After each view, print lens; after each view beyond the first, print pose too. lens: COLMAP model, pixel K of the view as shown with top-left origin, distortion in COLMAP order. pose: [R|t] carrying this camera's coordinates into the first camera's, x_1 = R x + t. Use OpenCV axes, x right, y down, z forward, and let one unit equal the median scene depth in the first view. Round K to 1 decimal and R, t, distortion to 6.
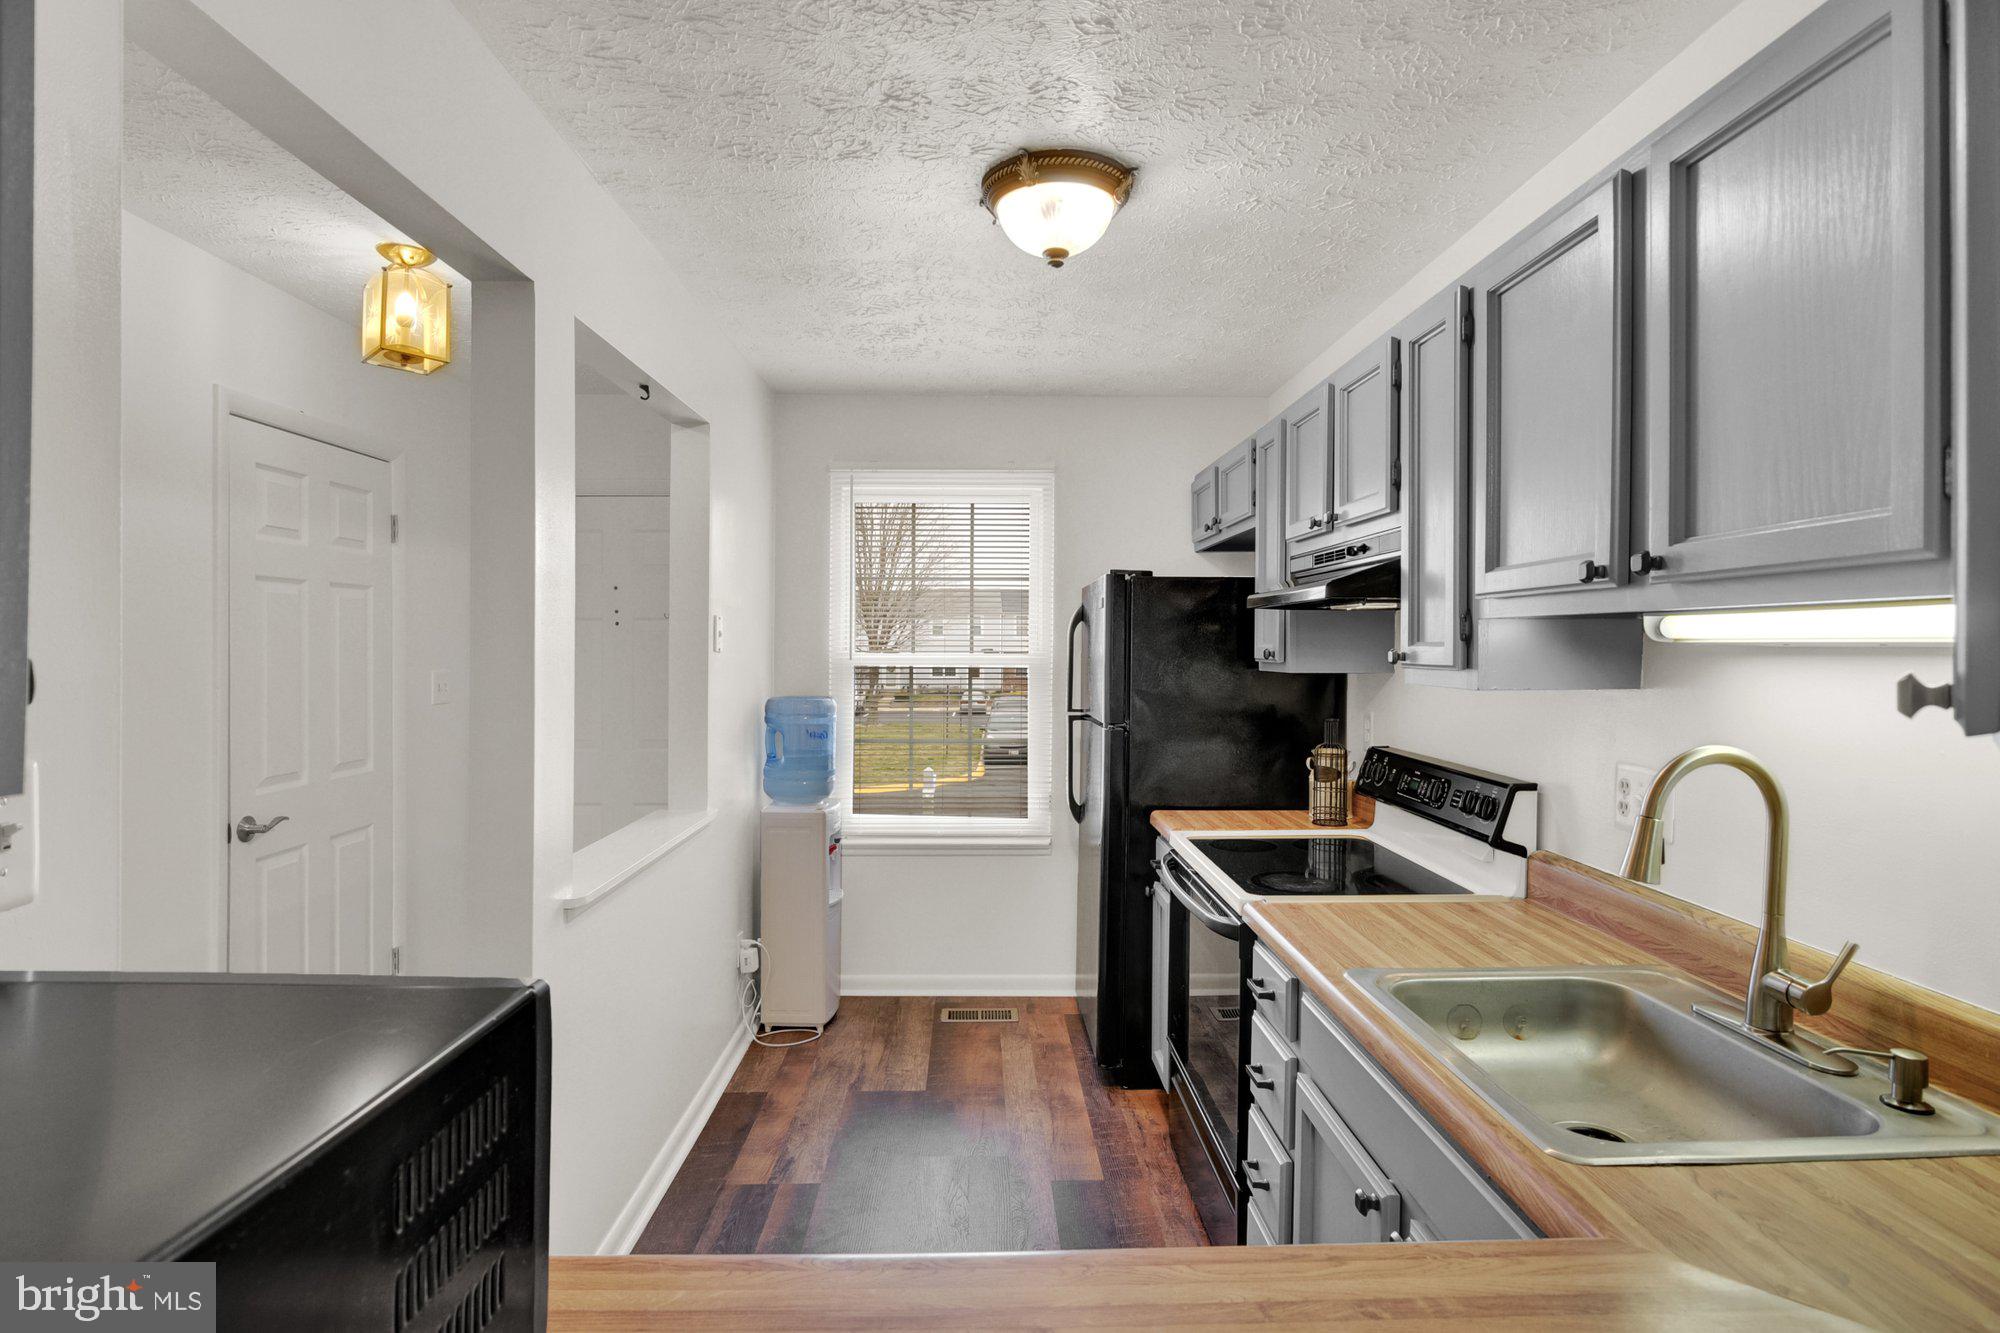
lens RADIAL K [[1022.0, 0, 1001.3], [0, 1022.0, 666.5], [0, 0, 1]] dist [-0.004481, -0.002108]
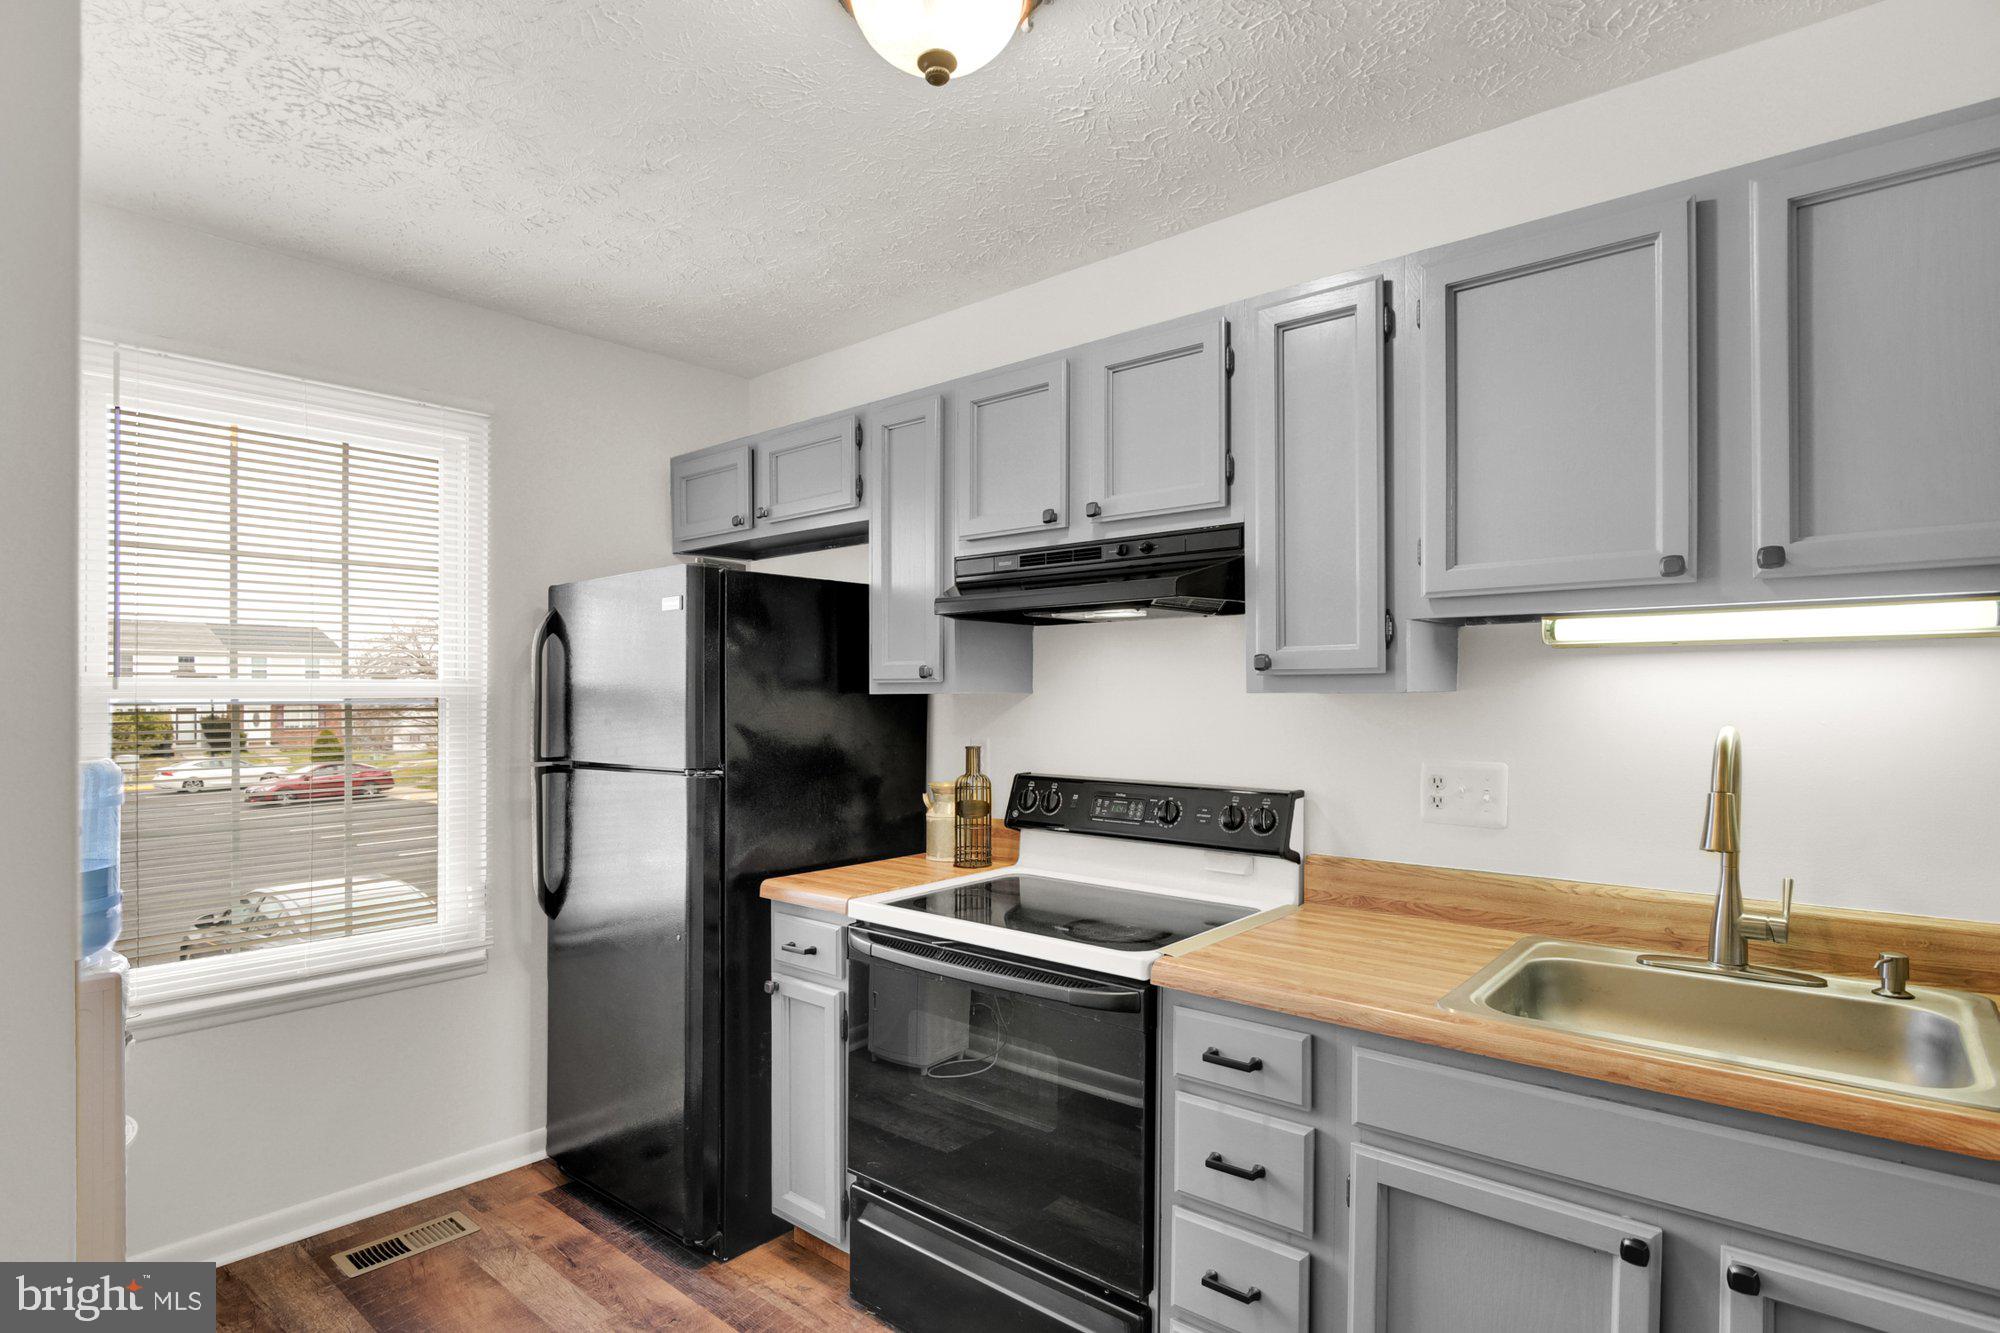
lens RADIAL K [[1022.0, 0, 1020.5], [0, 1022.0, 713.2], [0, 0, 1]] dist [-0.004481, -0.002108]
pose [[0.669368, -0.013521, 0.742808, -0.317914], [0.018767, 0.999823, 0.001288, 0.022782], [-0.742694, 0.013079, 0.669503, 0.389271]]
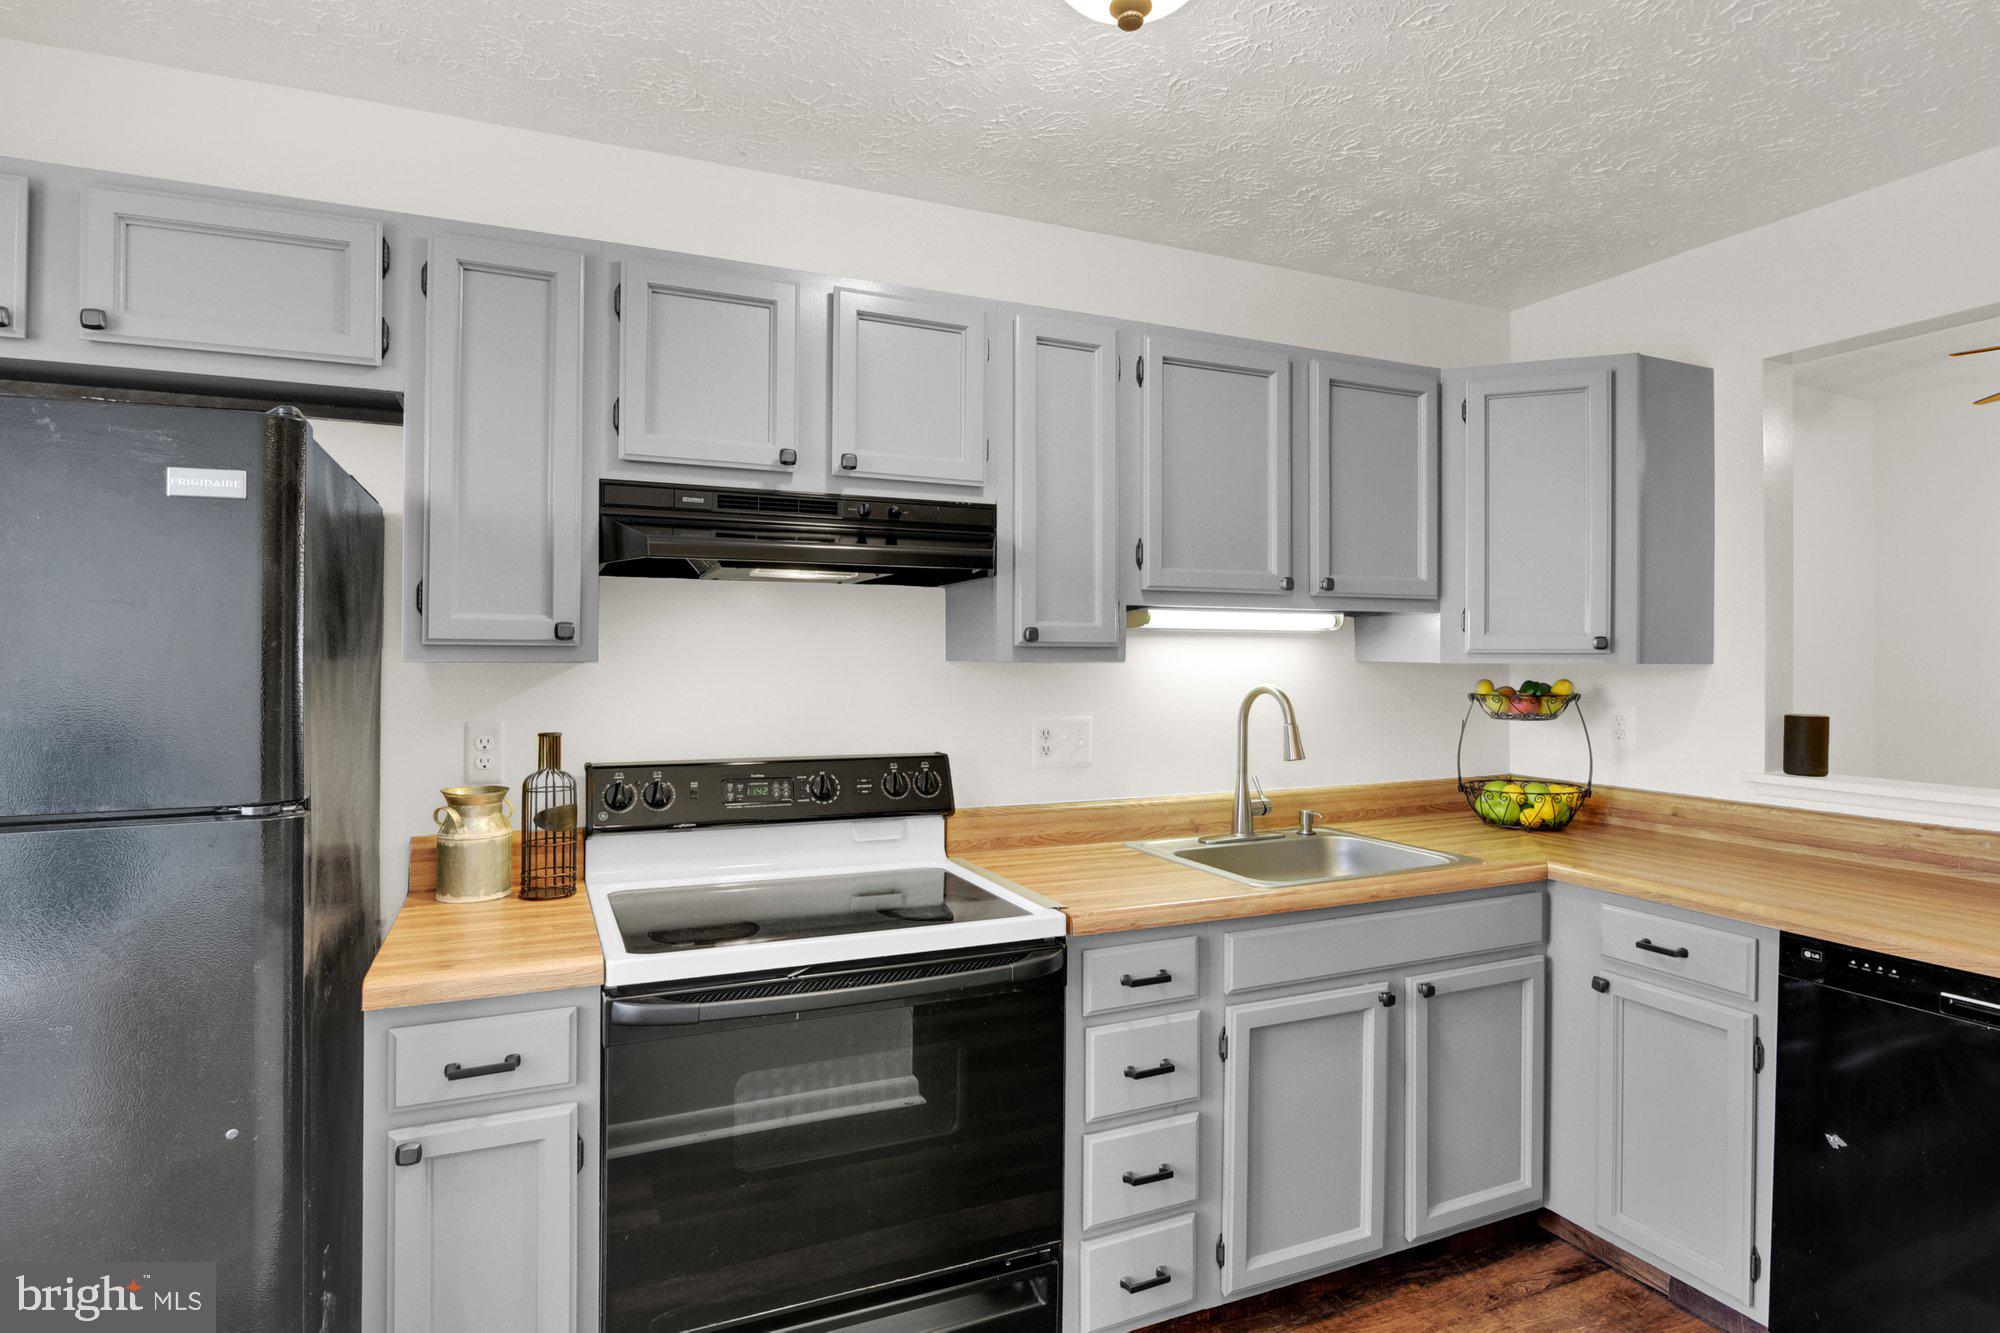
lens RADIAL K [[1022.0, 0, 993.6], [0, 1022.0, 664.3], [0, 0, 1]] dist [-0.004481, -0.002108]
pose [[-0.352663, -0.003627, 0.935743, -0.400377], [0.020892, 0.999713, 0.011749, 0.005826], [-0.935517, 0.023693, -0.352486, 0.998657]]
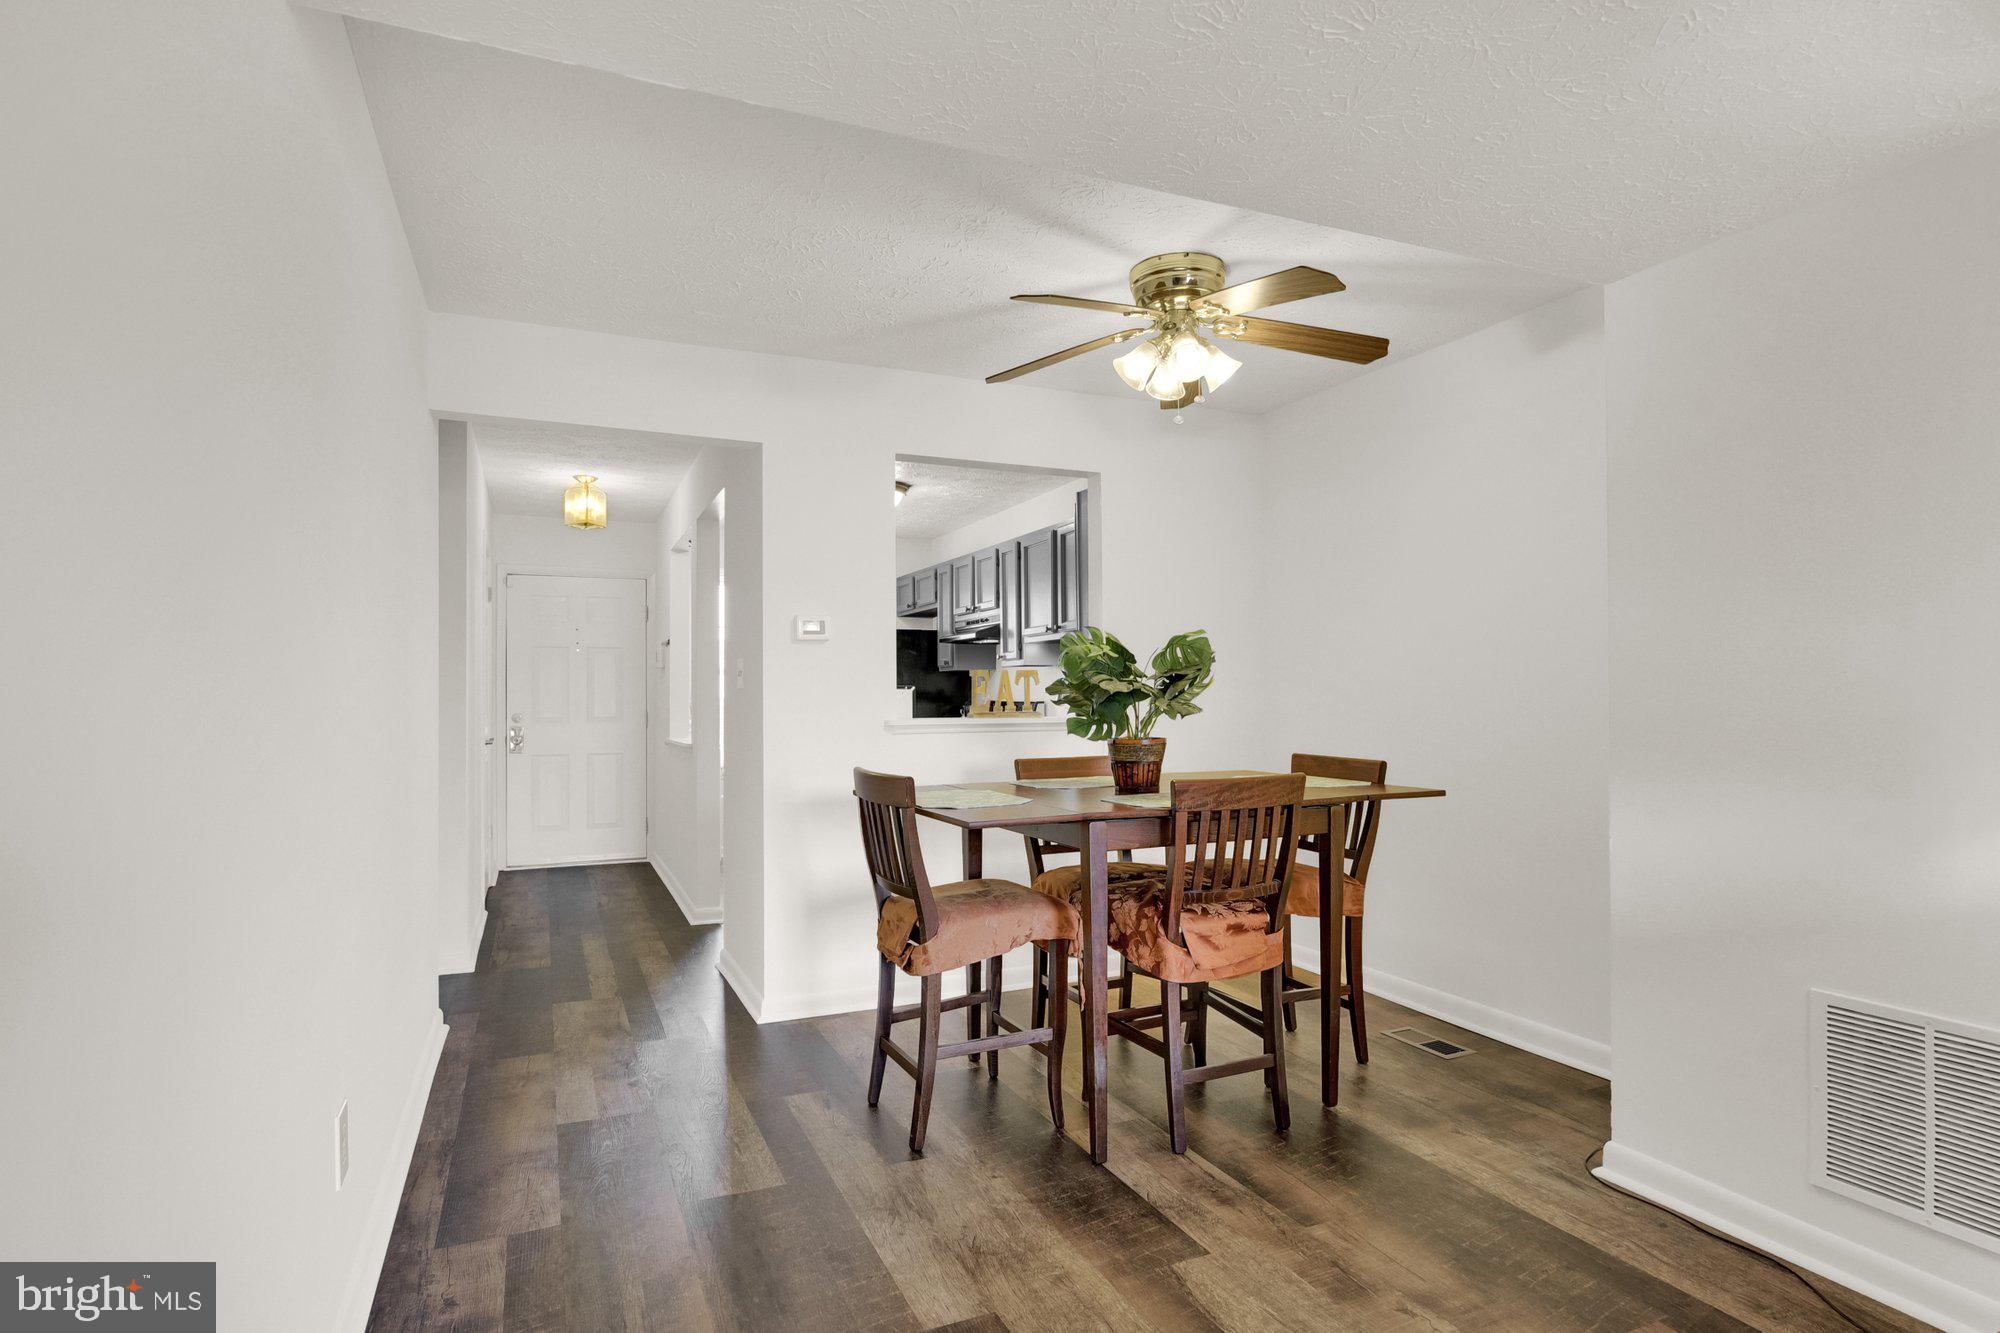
lens RADIAL K [[1022.0, 0, 1013.8], [0, 1022.0, 683.2], [0, 0, 1]] dist [-0.004481, -0.002108]
pose [[0.917822, -0.001527, 0.396988, -0.551999], [0.016210, 0.999303, -0.033633, 0.122092], [-0.396660, 0.037304, 0.917207, -1.273051]]
